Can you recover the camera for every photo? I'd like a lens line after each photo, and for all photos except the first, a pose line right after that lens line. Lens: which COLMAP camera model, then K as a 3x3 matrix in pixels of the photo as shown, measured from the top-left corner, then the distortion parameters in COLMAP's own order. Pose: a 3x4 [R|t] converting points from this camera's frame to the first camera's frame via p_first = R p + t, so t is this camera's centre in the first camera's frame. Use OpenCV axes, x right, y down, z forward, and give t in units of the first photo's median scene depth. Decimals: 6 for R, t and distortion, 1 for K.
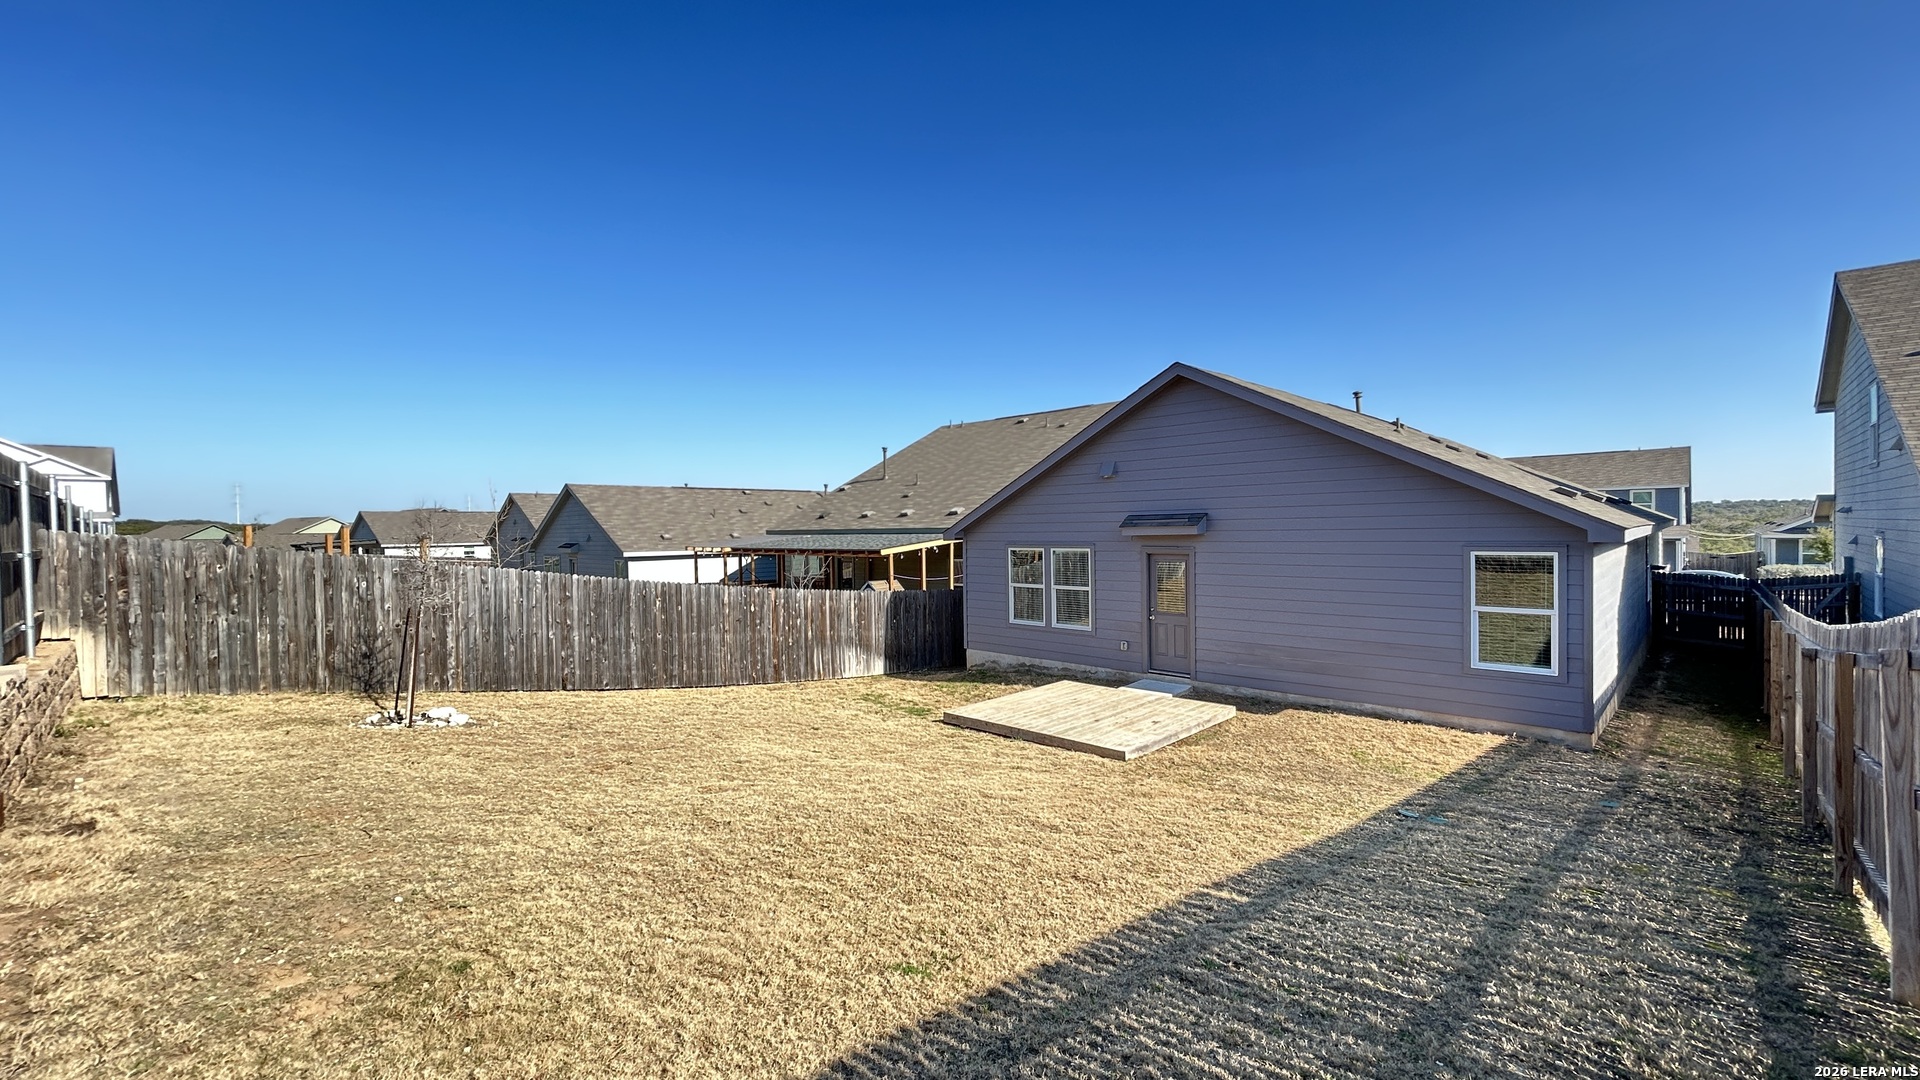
lens RADIAL K [[771.9, 0, 962.3], [0, 771.9, 537.2], [0, 0, 1]] dist [0.000256, 0.000115]
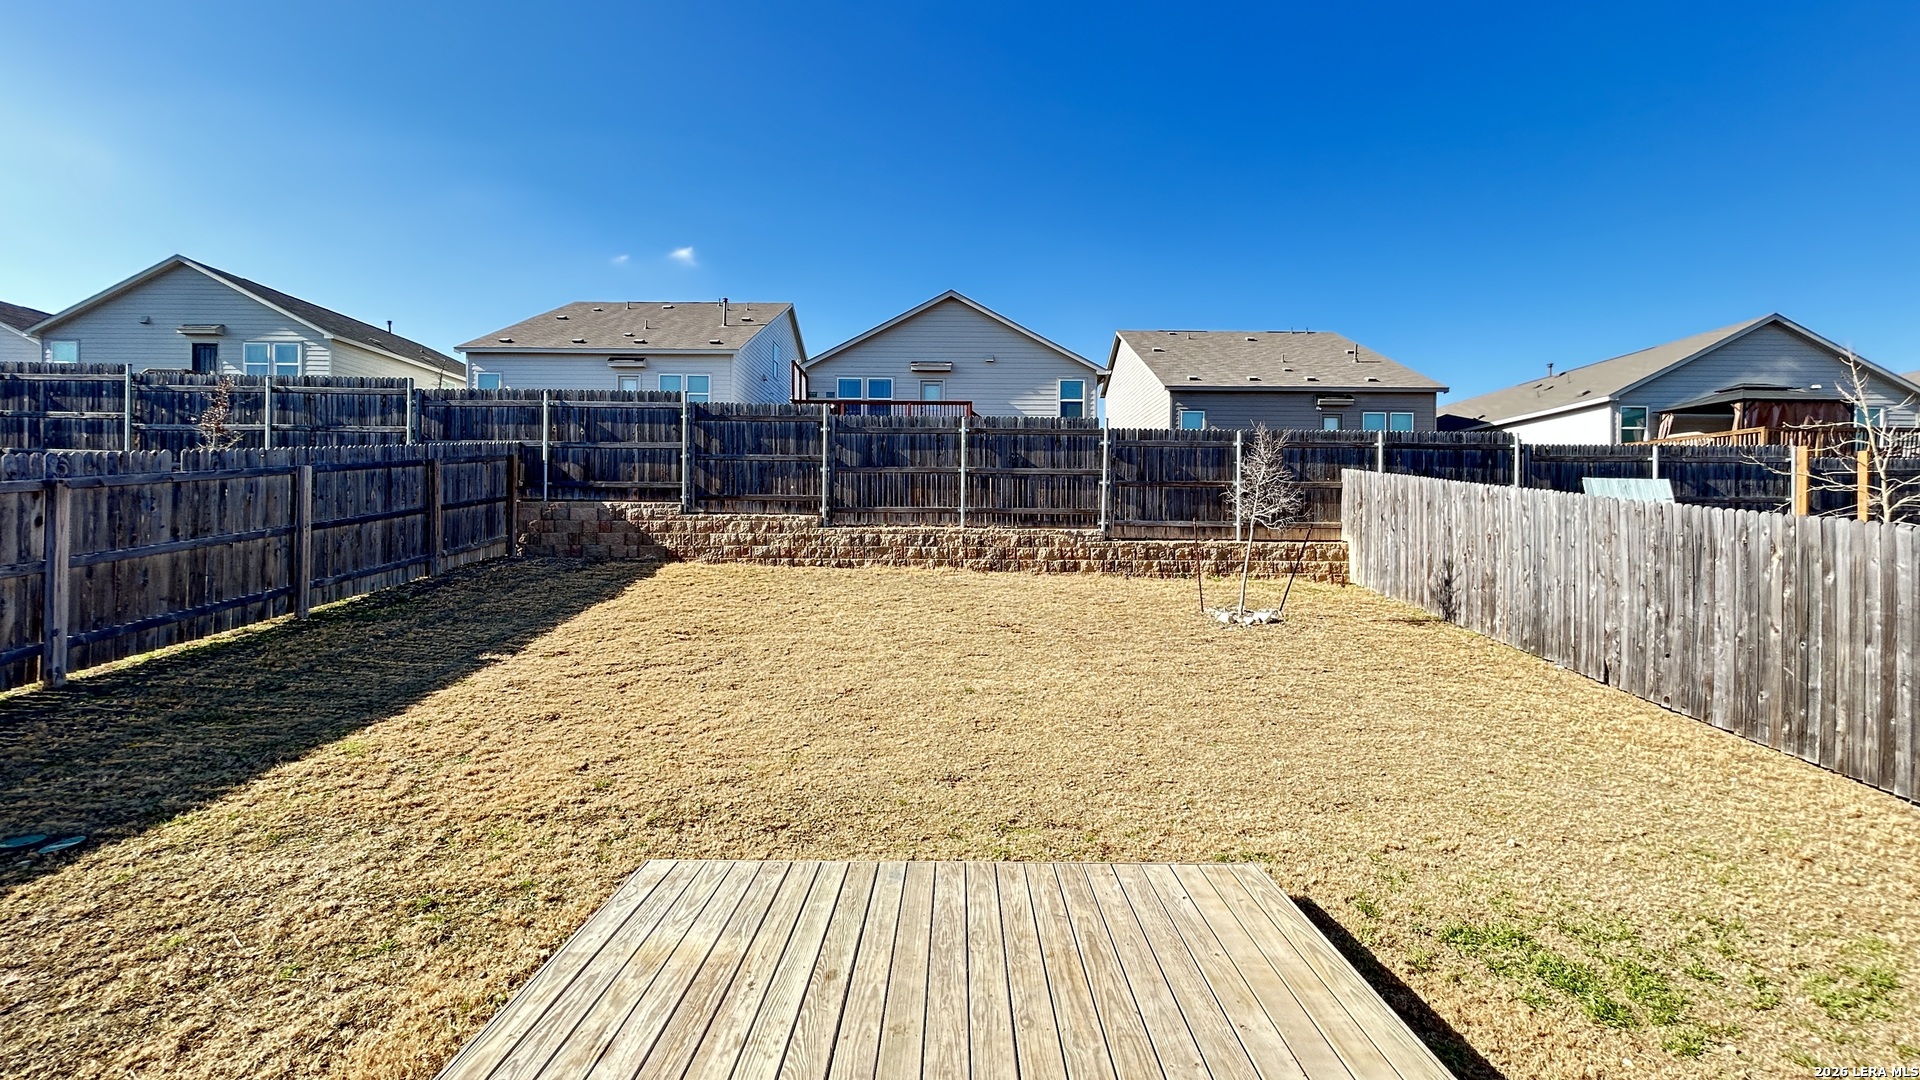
lens RADIAL K [[771.9, 0, 962.3], [0, 771.9, 537.2], [0, 0, 1]] dist [0.000256, 0.000115]
pose [[-0.709539, 0.007956, -0.704621, 0.308355], [-0.005265, 0.999848, 0.016591, 0.073757], [0.704646, 0.015482, -0.709390, 1.116784]]
